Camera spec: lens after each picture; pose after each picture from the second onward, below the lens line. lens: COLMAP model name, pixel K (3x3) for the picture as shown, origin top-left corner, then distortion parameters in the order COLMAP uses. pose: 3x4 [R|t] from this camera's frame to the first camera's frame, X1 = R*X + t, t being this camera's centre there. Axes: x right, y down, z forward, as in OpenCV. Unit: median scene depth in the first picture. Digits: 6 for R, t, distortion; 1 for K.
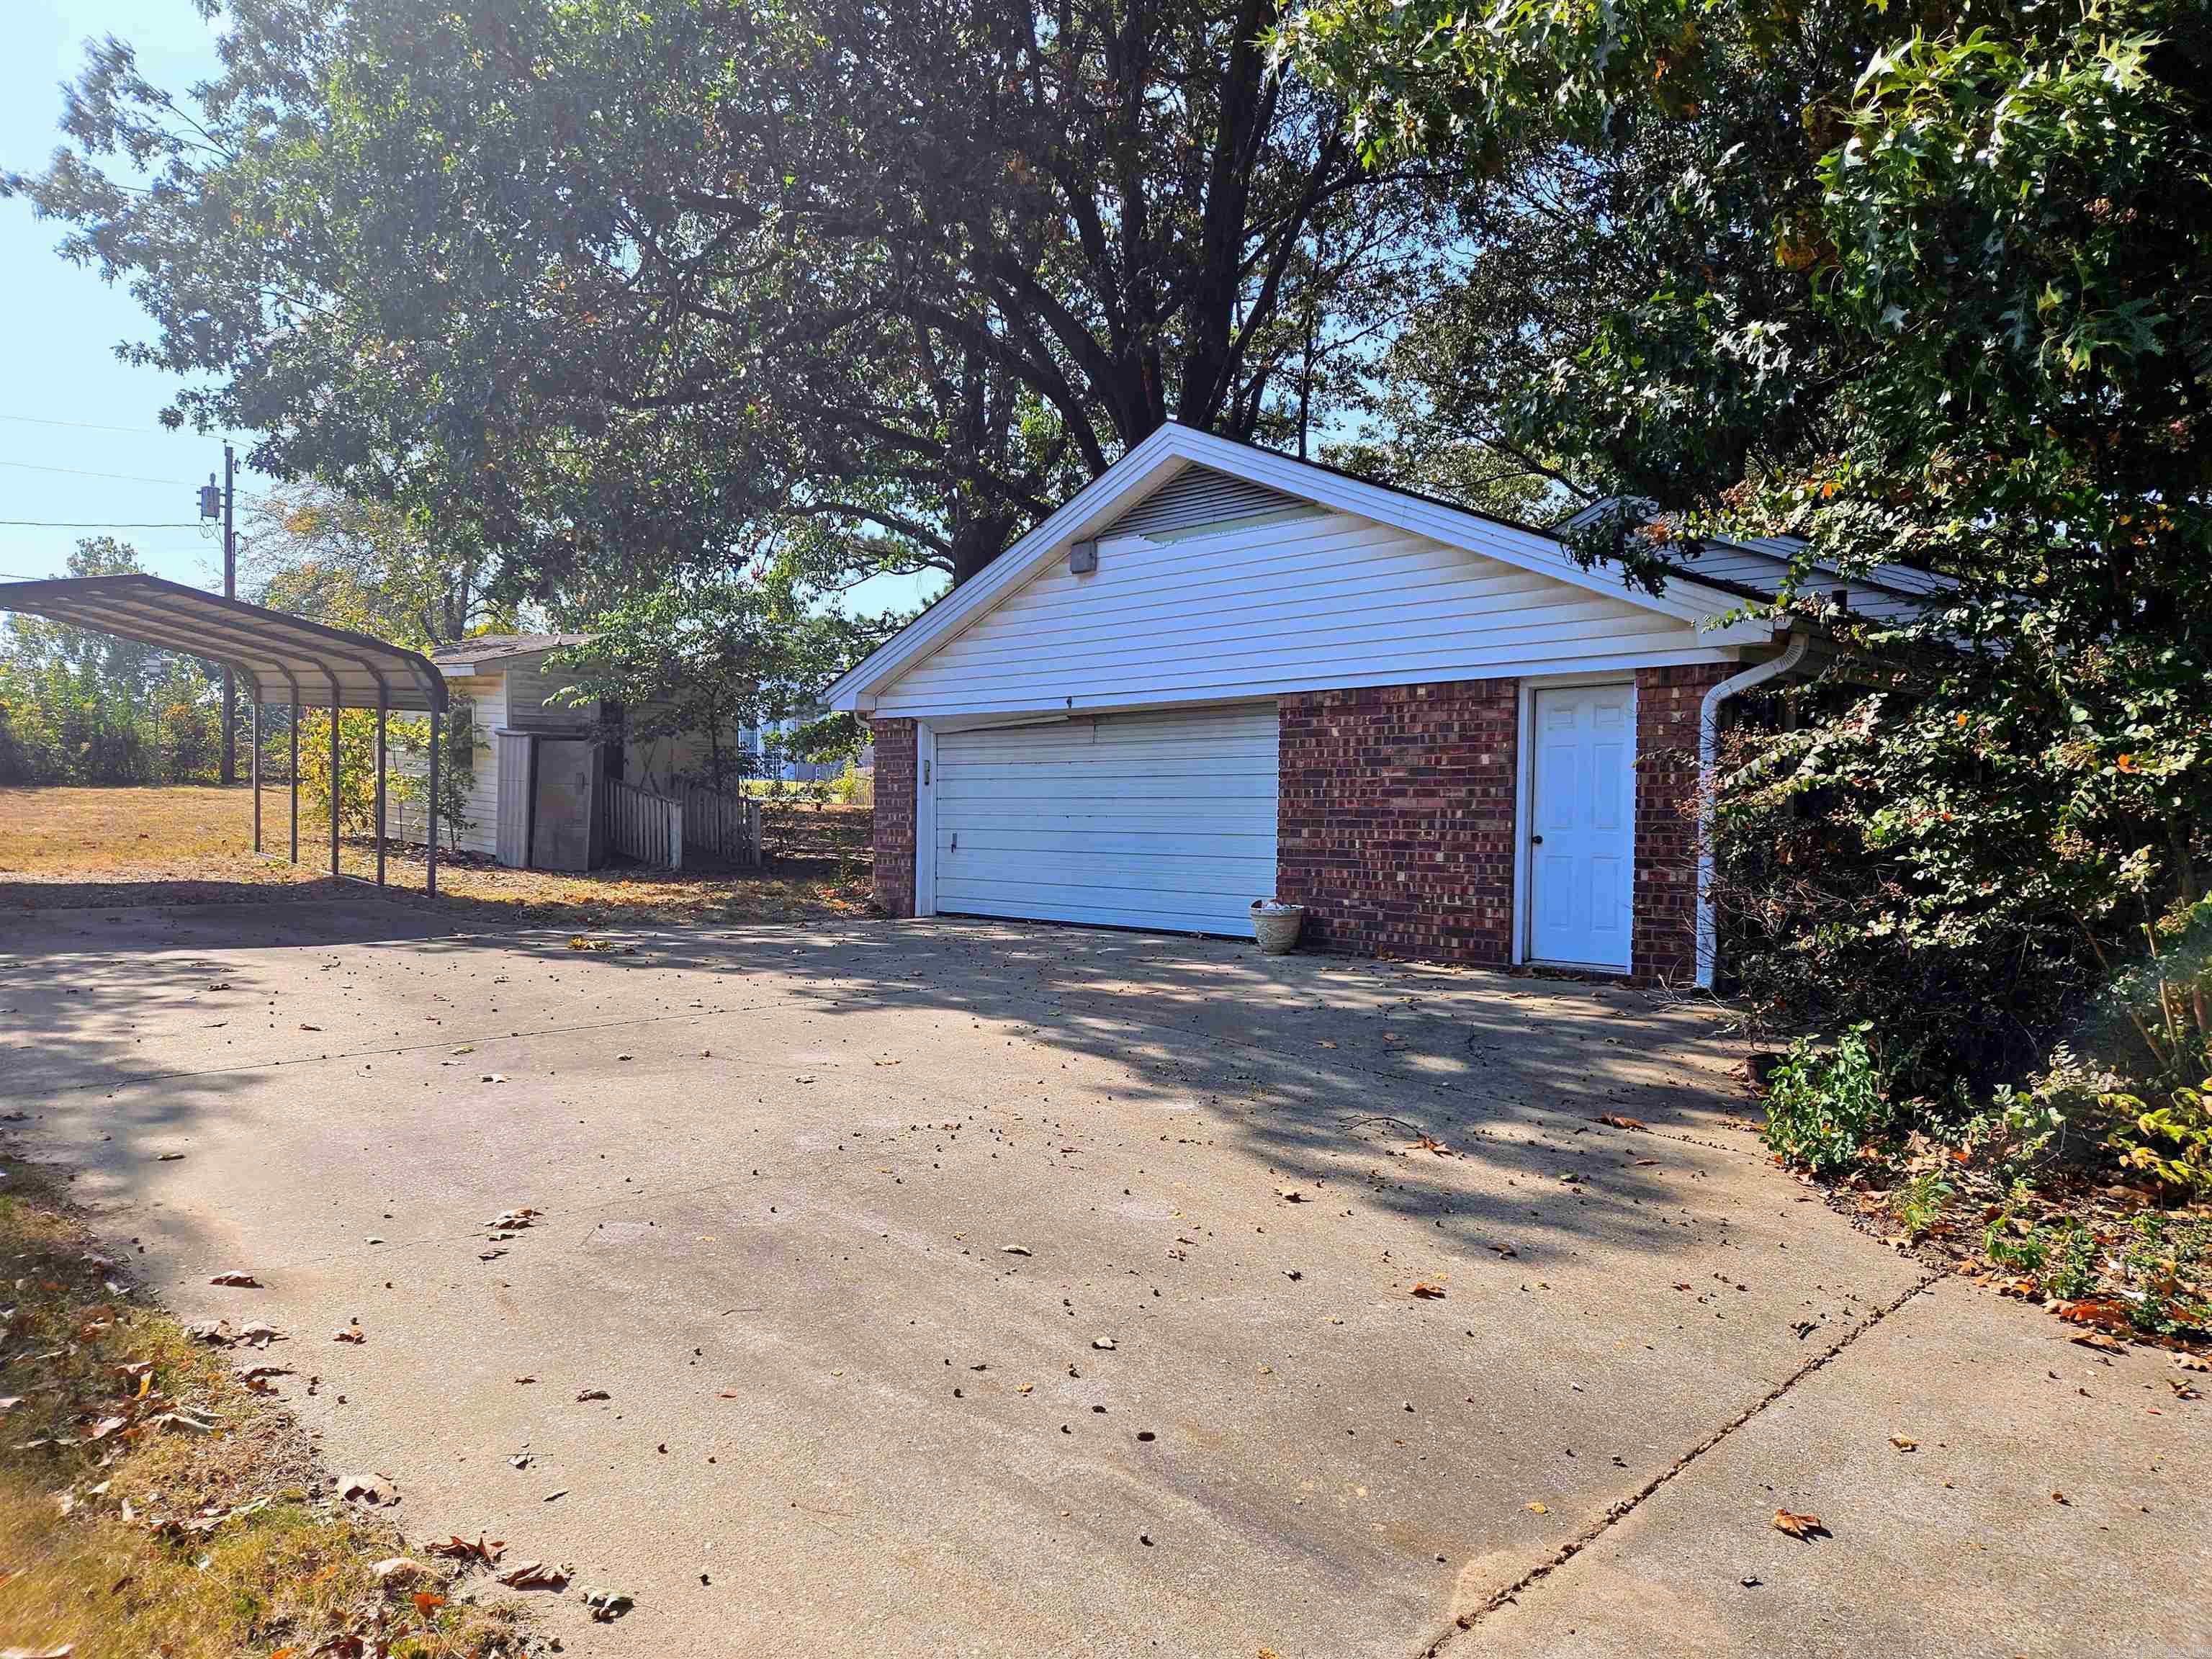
lens RADIAL K [[1487.6, 0, 1104.3], [0, 1487.6, 866.3], [0, 0, 1]] dist [0.093144, -0.078840]
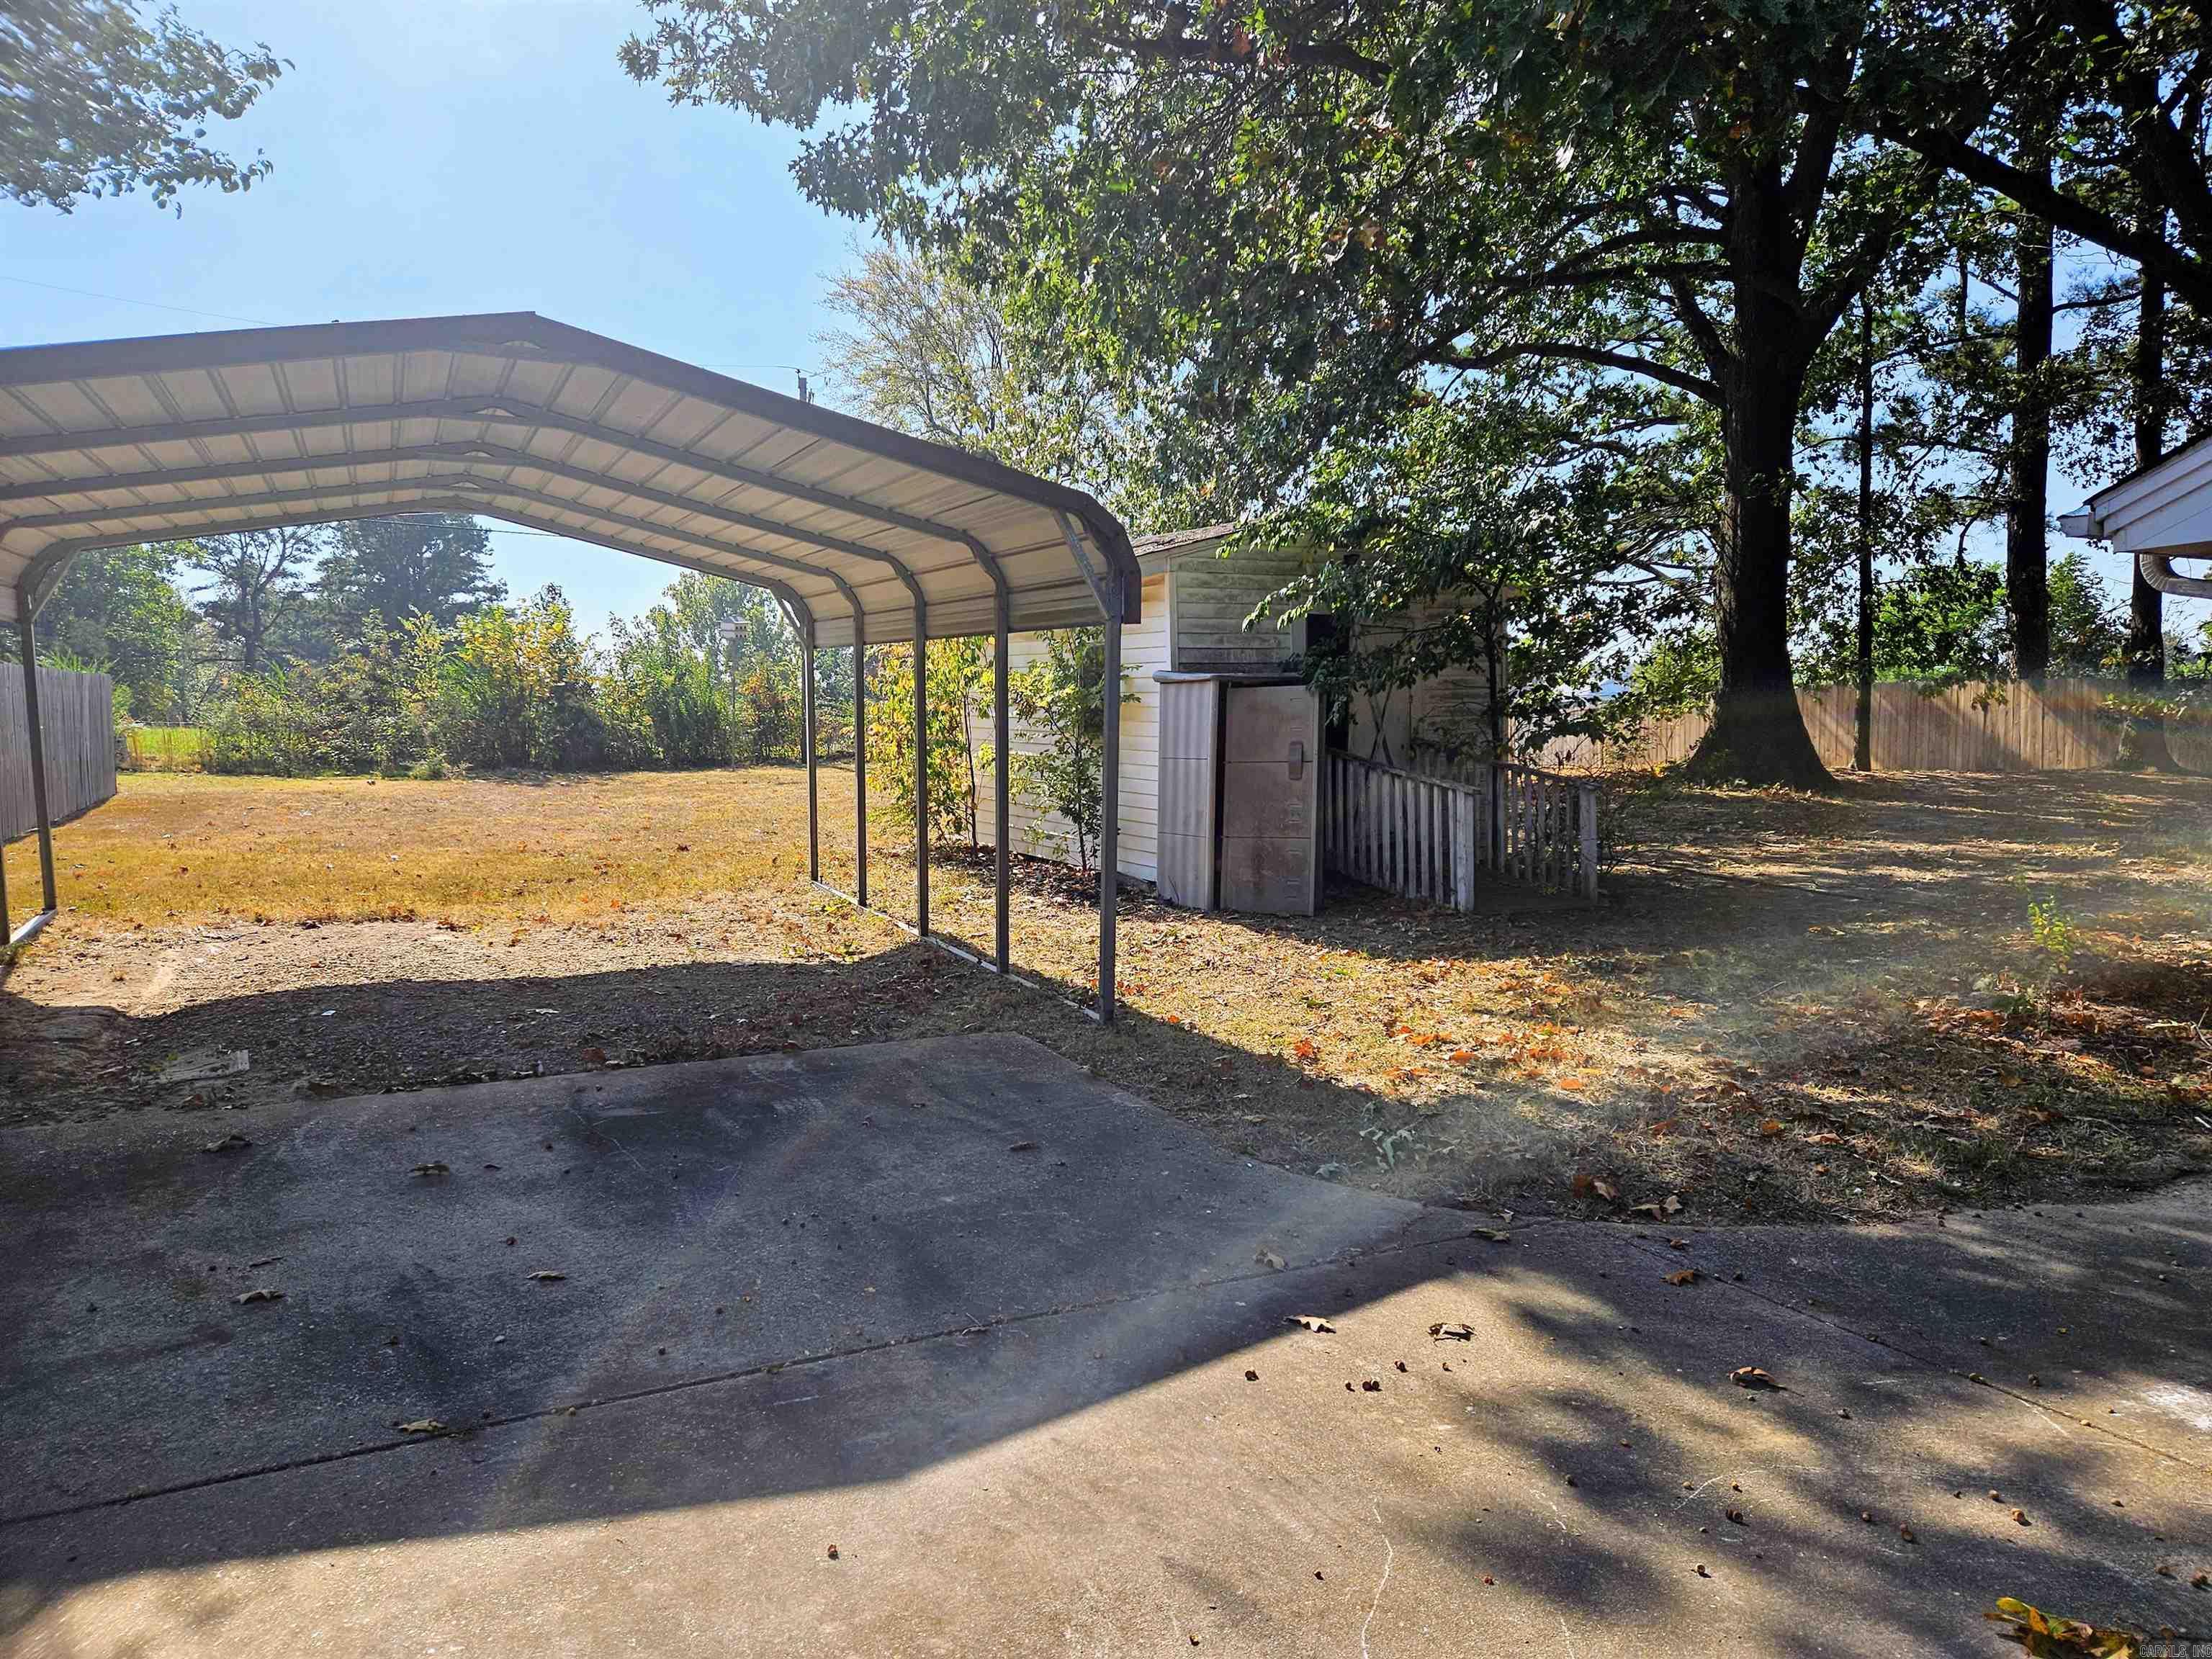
lens RADIAL K [[1448.7, 0, 1109.6], [0, 1448.7, 830.5], [0, 0, 1]] dist [0.093841, -0.073163]
pose [[0.944680, -0.009779, -0.327848, -0.231232], [0.012982, 0.999887, 0.007582, -0.032879], [0.327737, -0.011419, 0.944700, 0.447893]]
